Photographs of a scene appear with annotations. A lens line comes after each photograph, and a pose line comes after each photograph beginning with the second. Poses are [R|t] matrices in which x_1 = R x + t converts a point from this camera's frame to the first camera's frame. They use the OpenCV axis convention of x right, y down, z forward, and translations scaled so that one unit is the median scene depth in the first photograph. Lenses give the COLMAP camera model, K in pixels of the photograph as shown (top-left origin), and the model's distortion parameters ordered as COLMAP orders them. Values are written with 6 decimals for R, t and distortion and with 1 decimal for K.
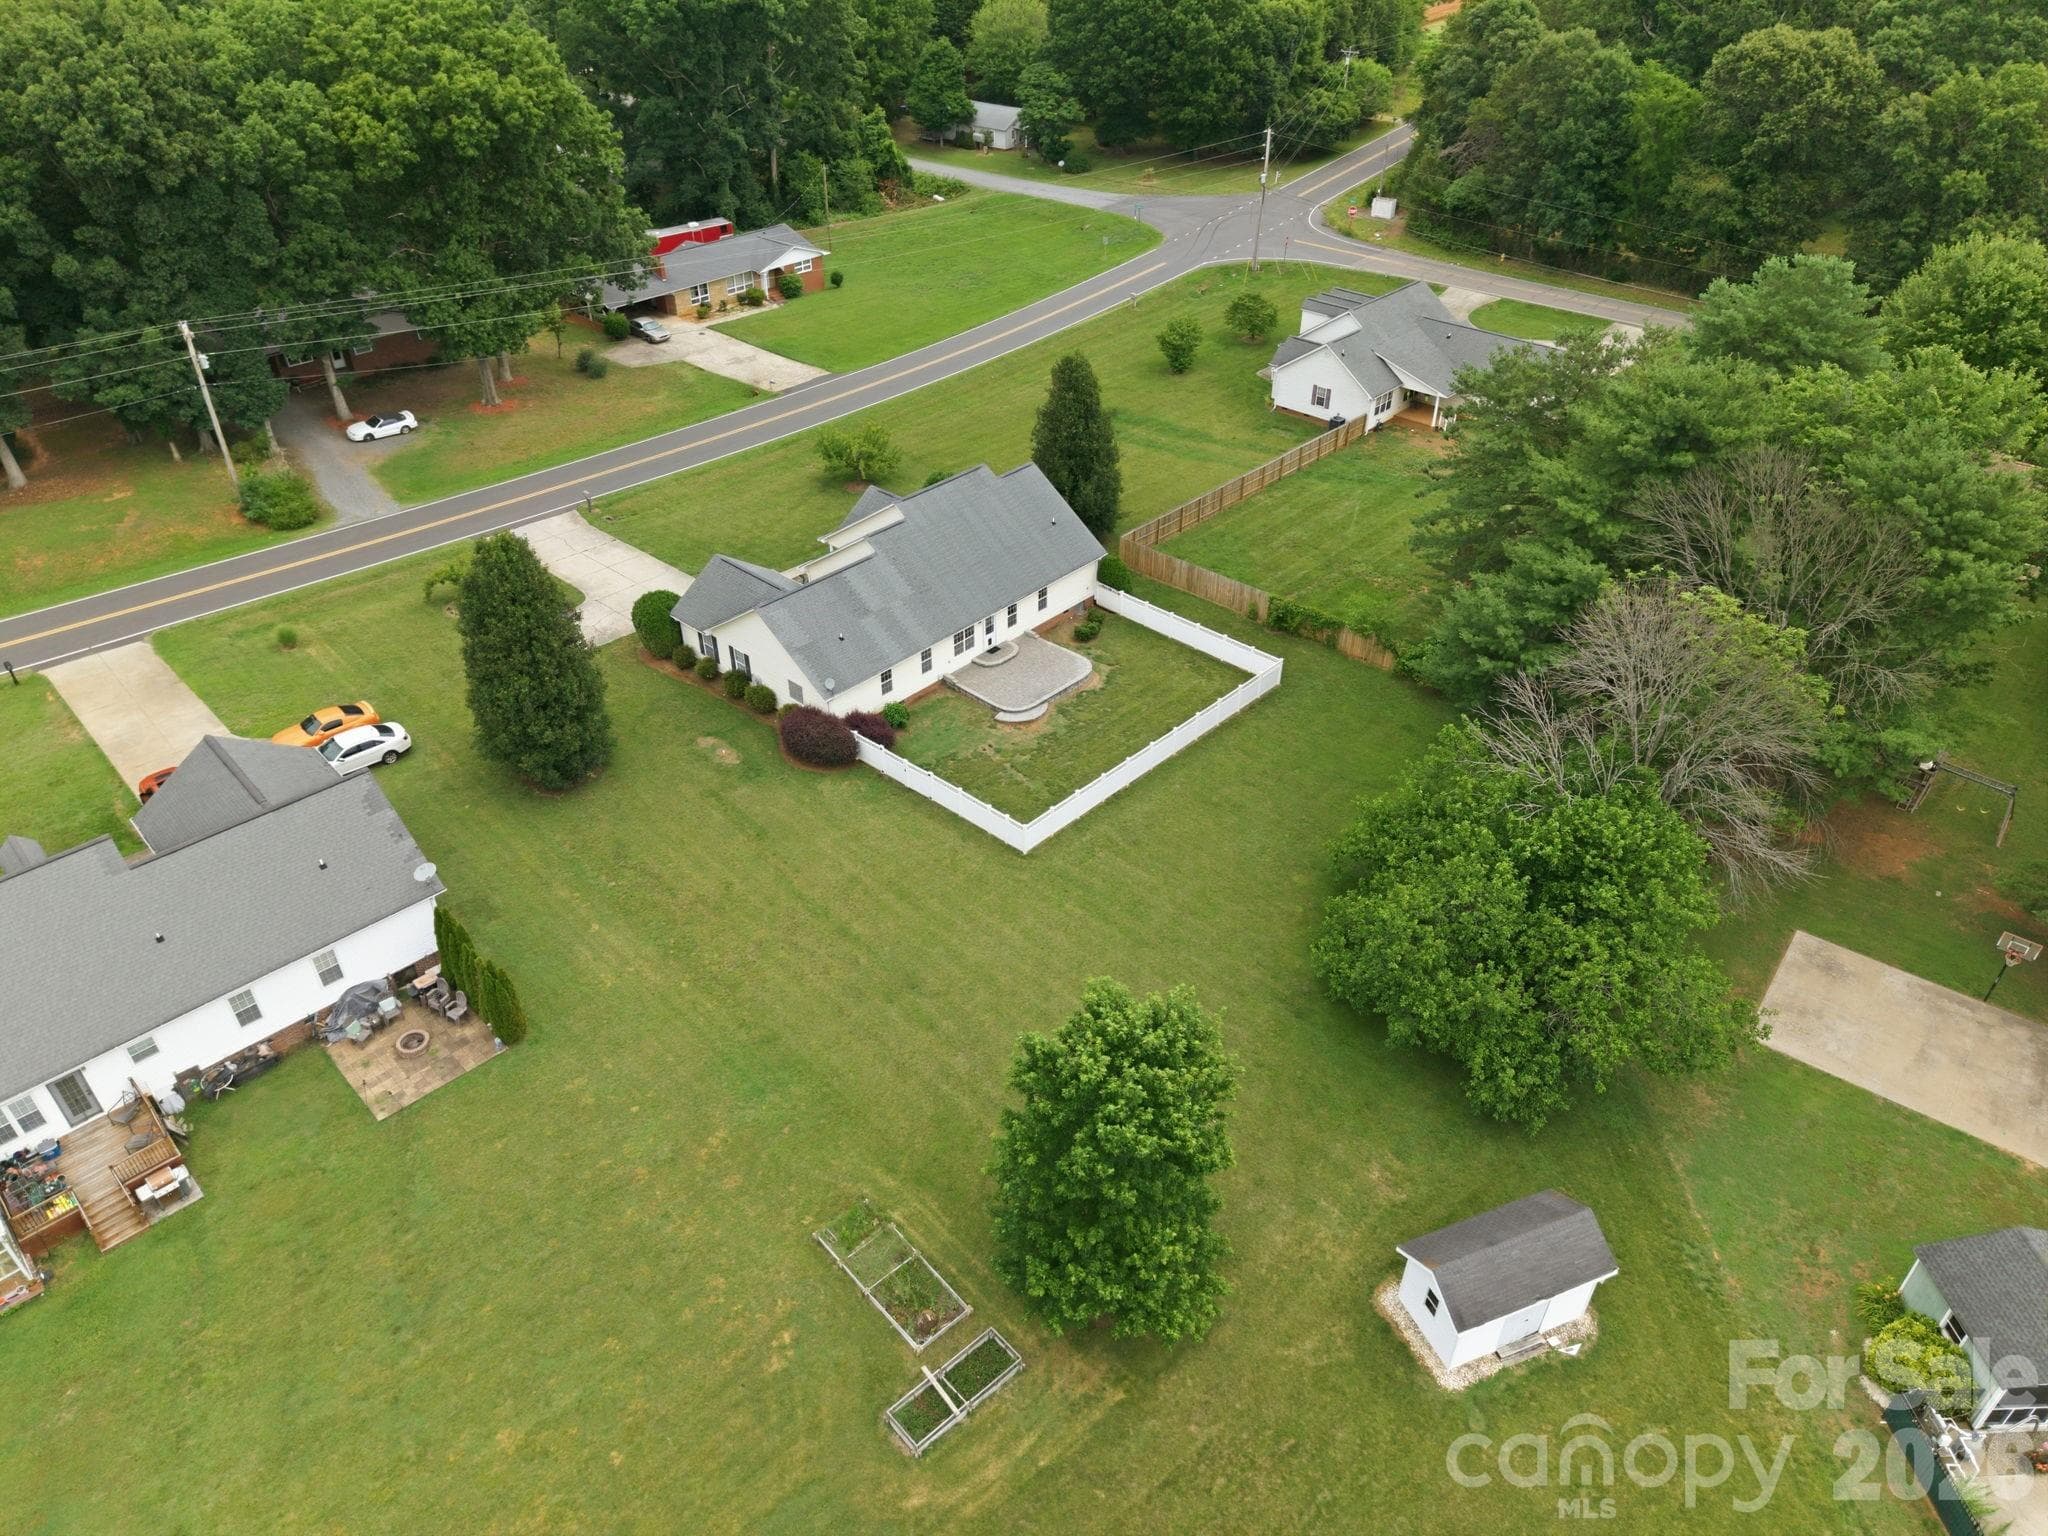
lens RADIAL K [[1404.0, 0, 1023.3], [0, 1404.0, 765.4], [0, 0, 1]] dist [0.002020, 0.000628]
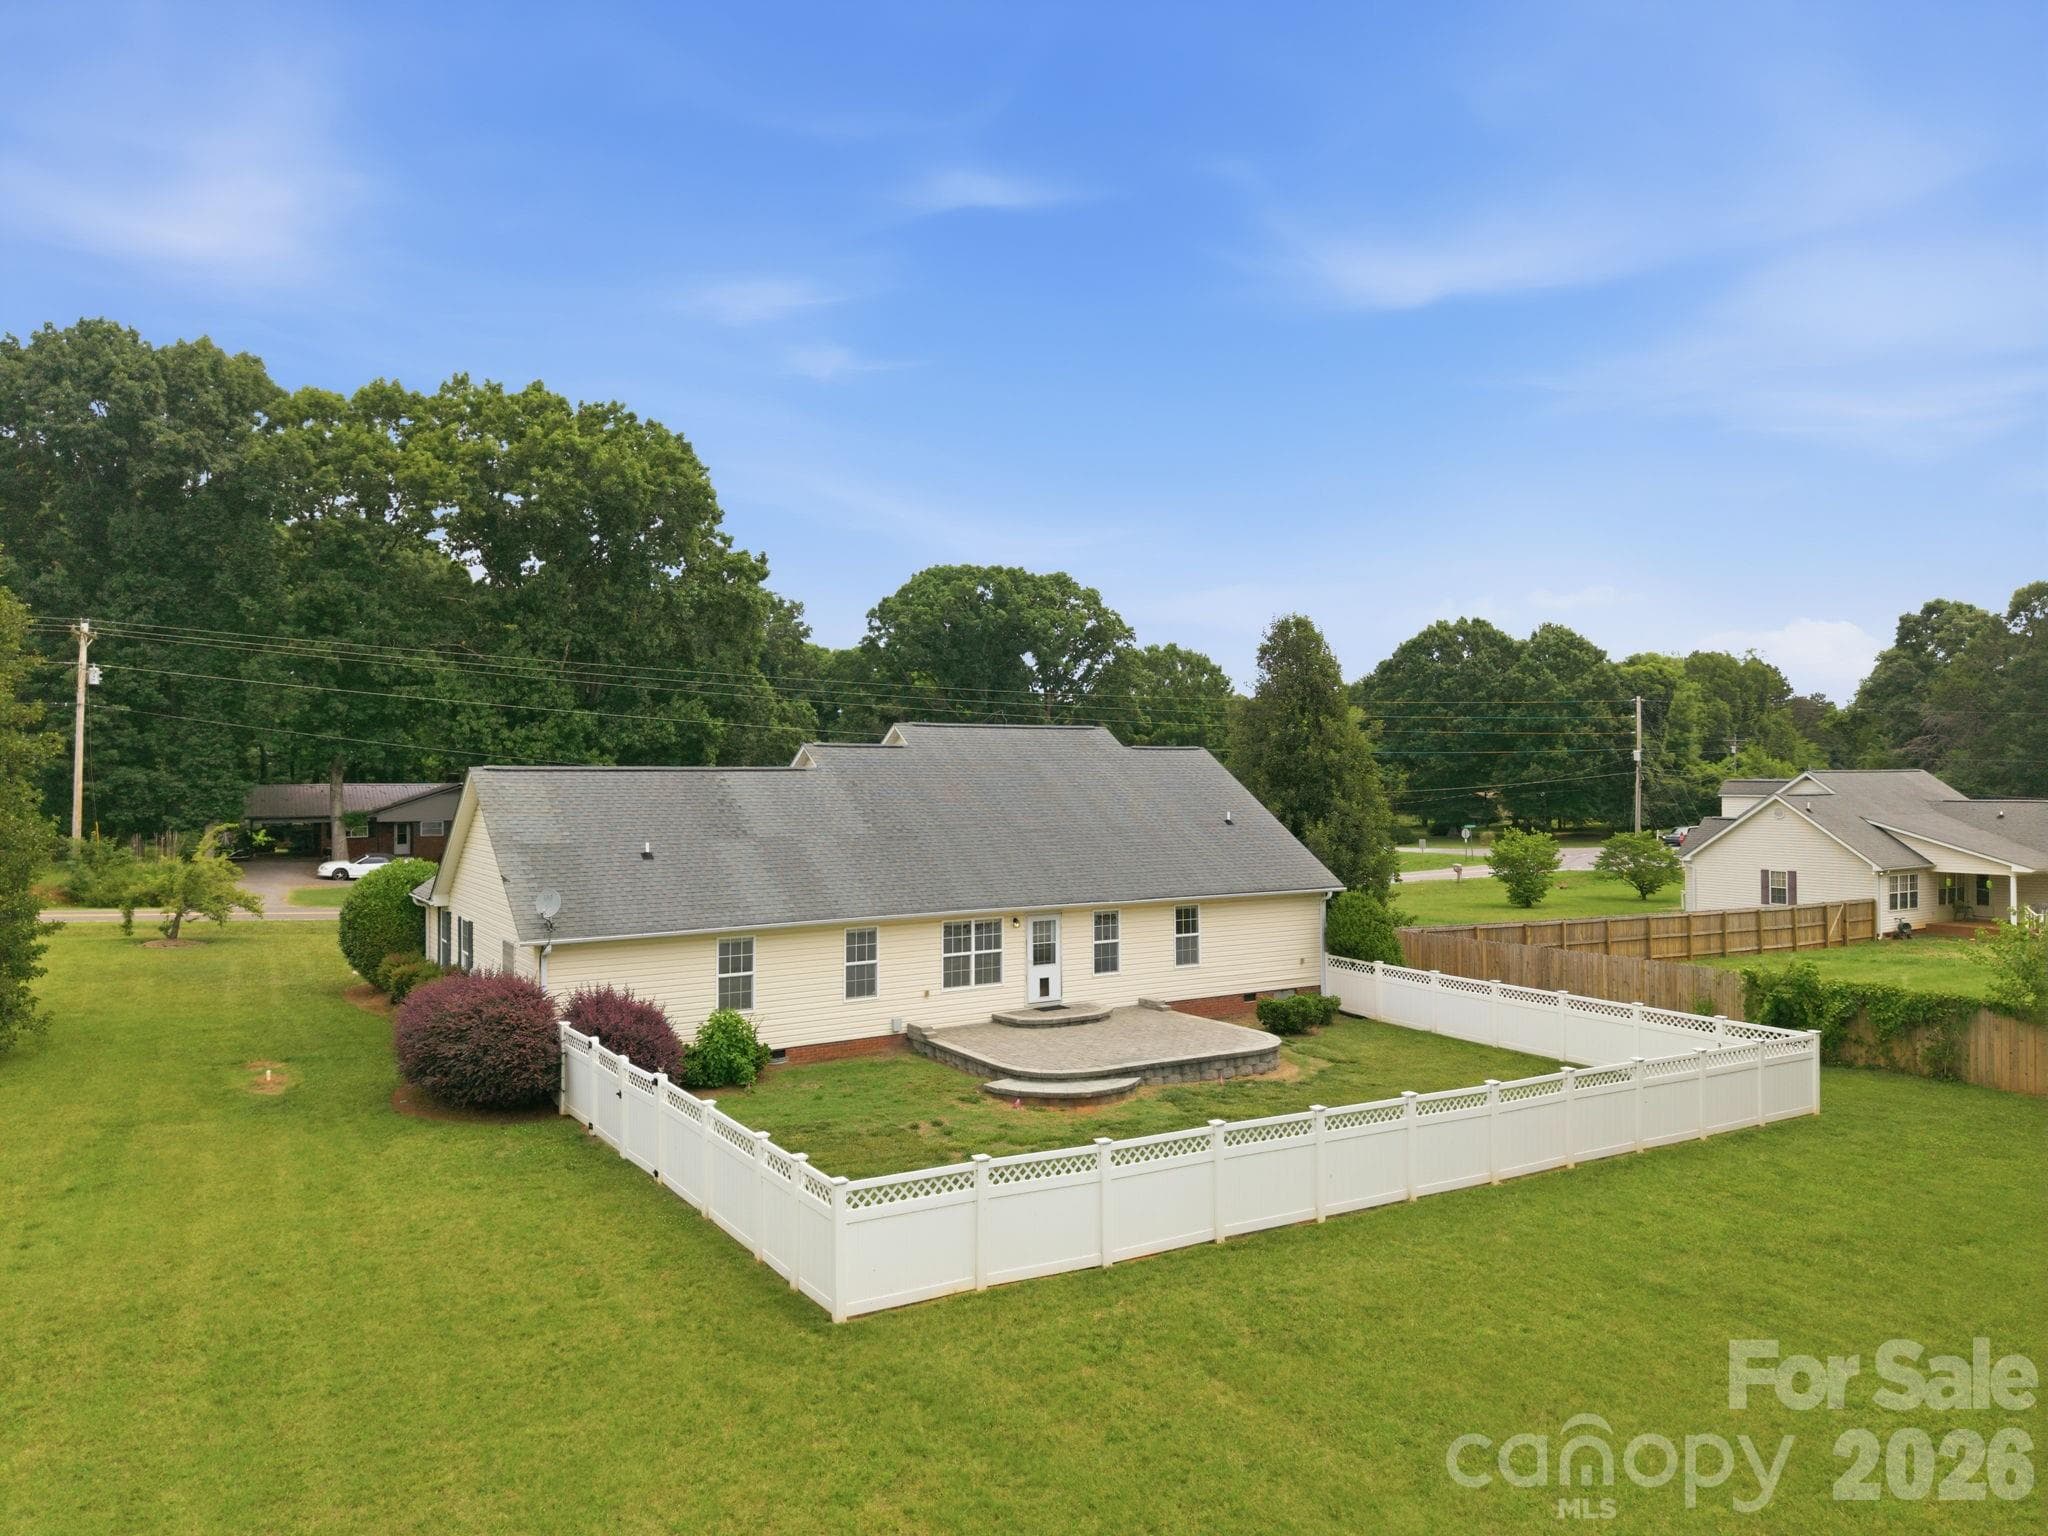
lens RADIAL K [[1371.2, 0, 1026.8], [0, 1371.2, 772.0], [0, 0, 1]] dist [0.022041, -0.007907]
pose [[0.966028, -0.002935, -0.258420, 0.078036], [-0.149312, 0.809823, -0.567356, 0.095551], [0.210939, 0.586667, 0.781874, 0.614155]]
